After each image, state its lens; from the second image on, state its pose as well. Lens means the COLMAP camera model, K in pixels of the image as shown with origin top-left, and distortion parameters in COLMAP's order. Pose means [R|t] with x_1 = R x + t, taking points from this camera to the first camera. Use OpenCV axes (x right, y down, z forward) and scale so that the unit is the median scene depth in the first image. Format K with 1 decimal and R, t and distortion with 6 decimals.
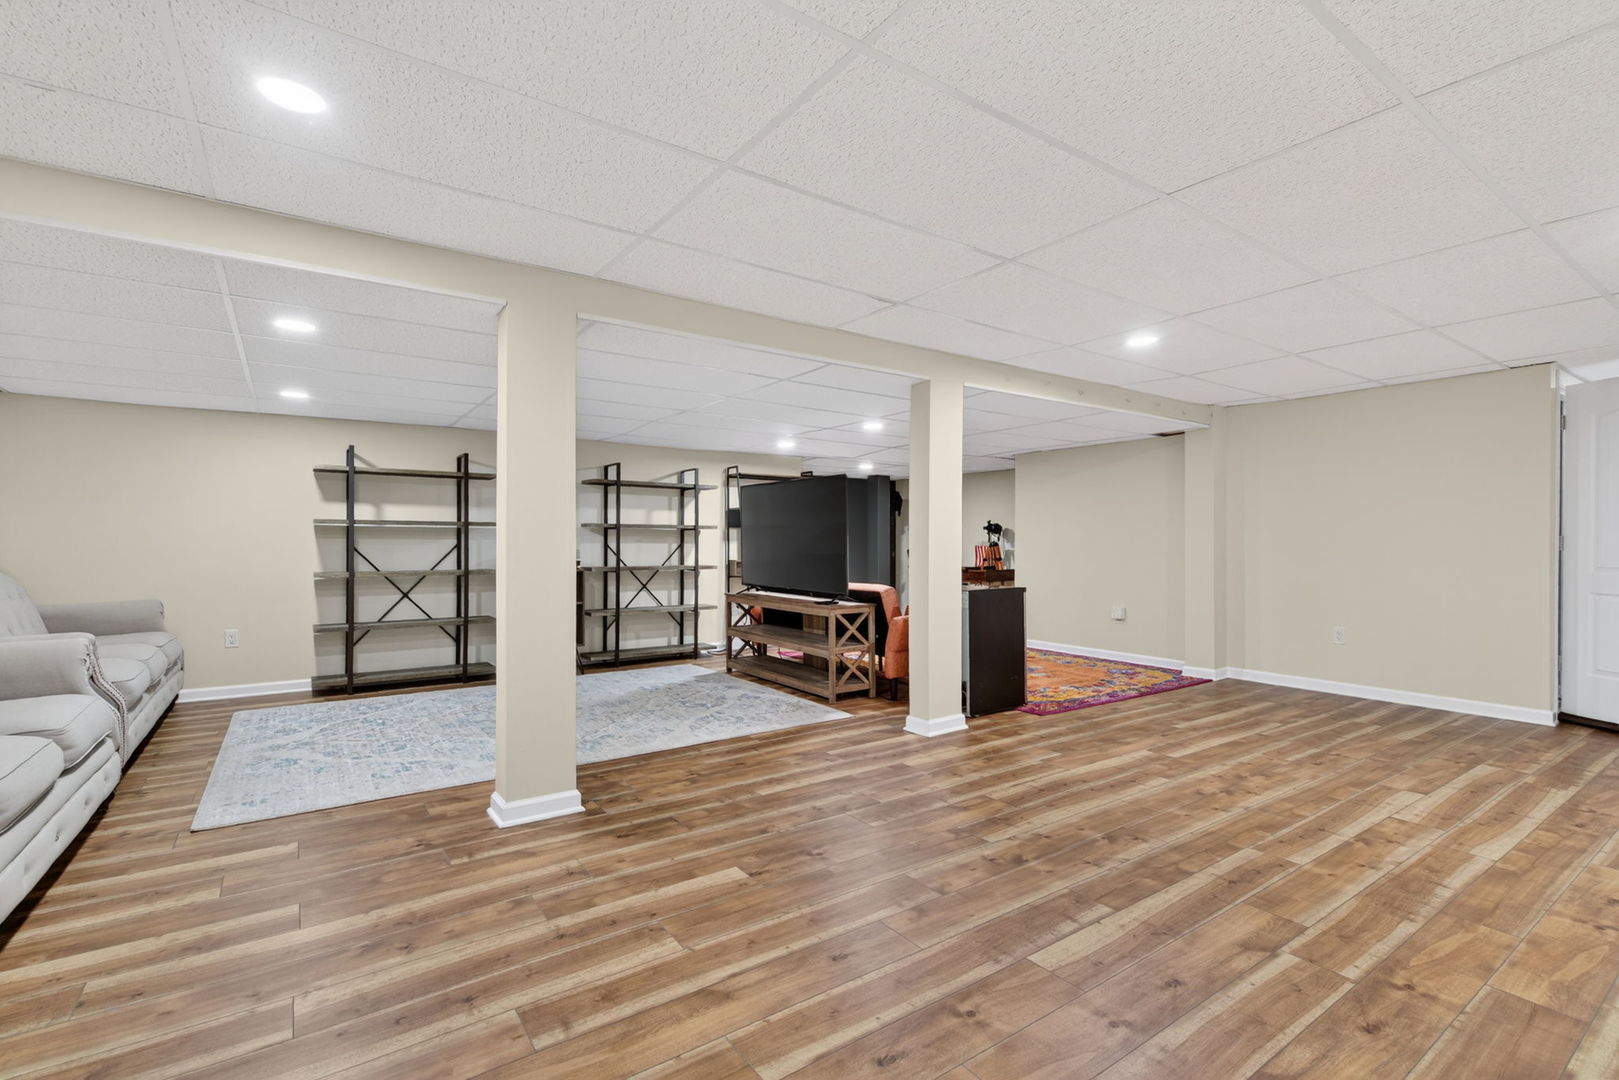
lens RADIAL K [[728.8, 0, 810.6], [0, 728.8, 537.8], [0, 0, 1]] dist [0.003264, -0.000079]
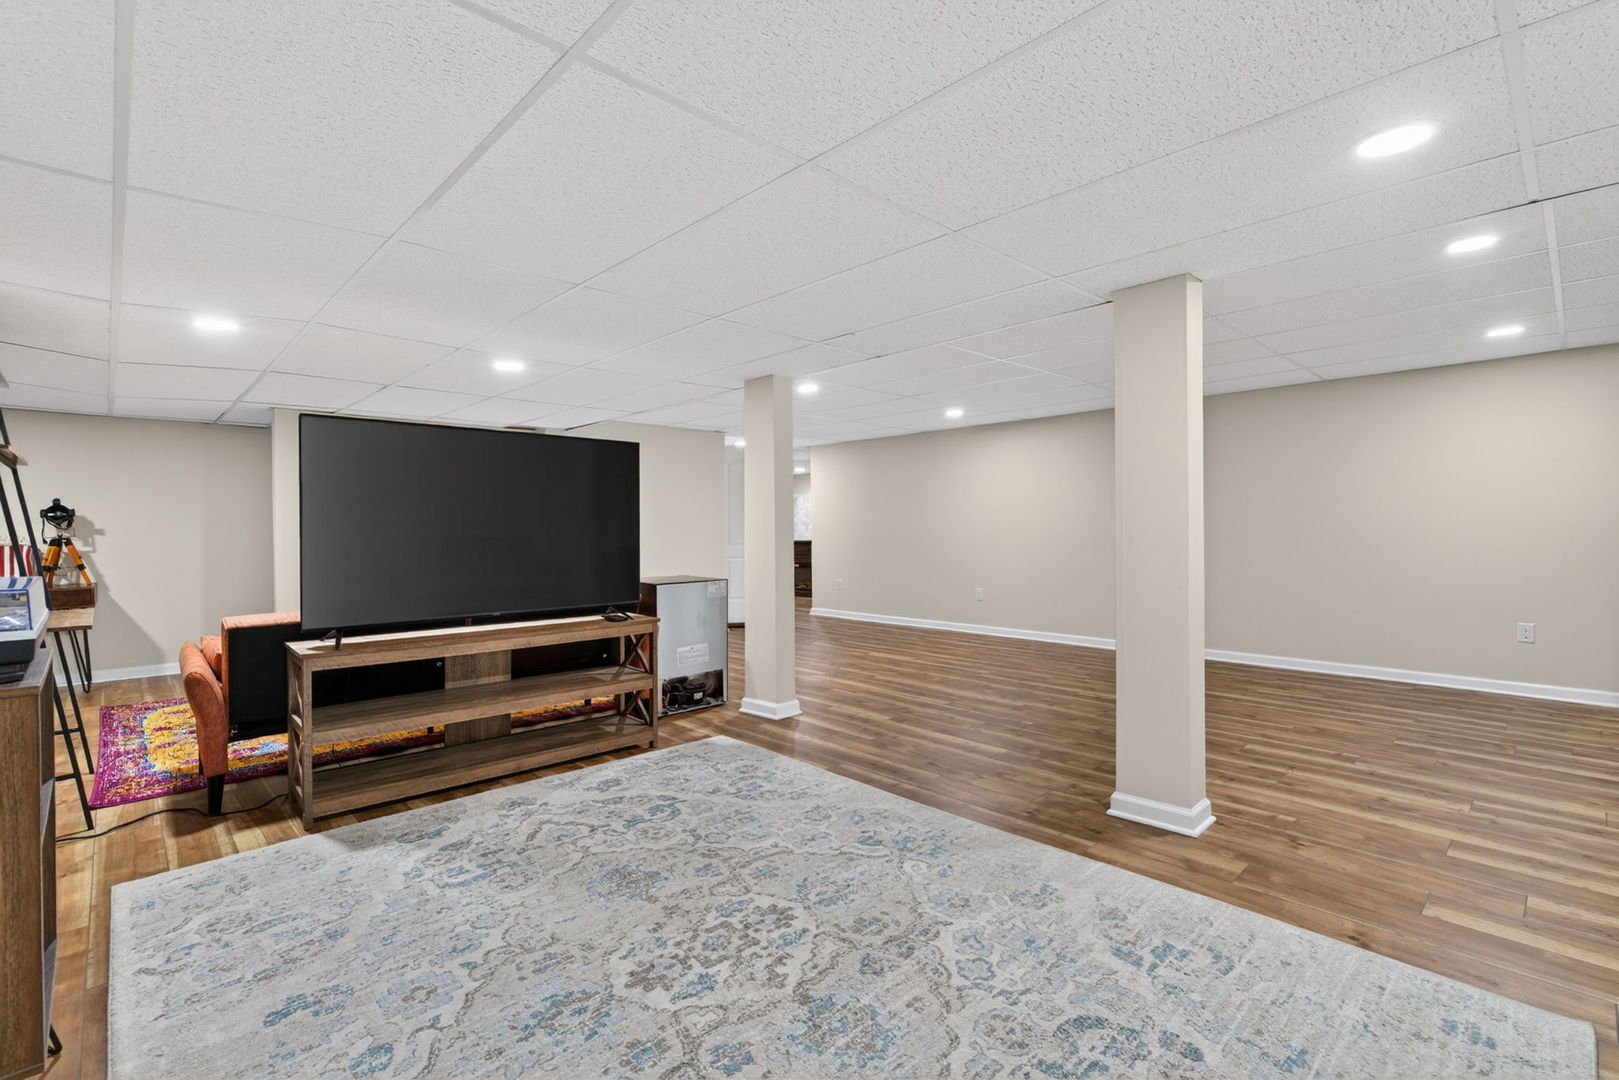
lens RADIAL K [[728.8, 0, 801.7], [0, 728.8, 536.8], [0, 0, 1]] dist [0.003264, -0.000079]
pose [[-0.134269, -0.010622, 0.990888, -1.232711], [0.002287, 0.999937, 0.011029, 0.000769], [-0.990942, 0.003747, -0.134237, 1.567477]]
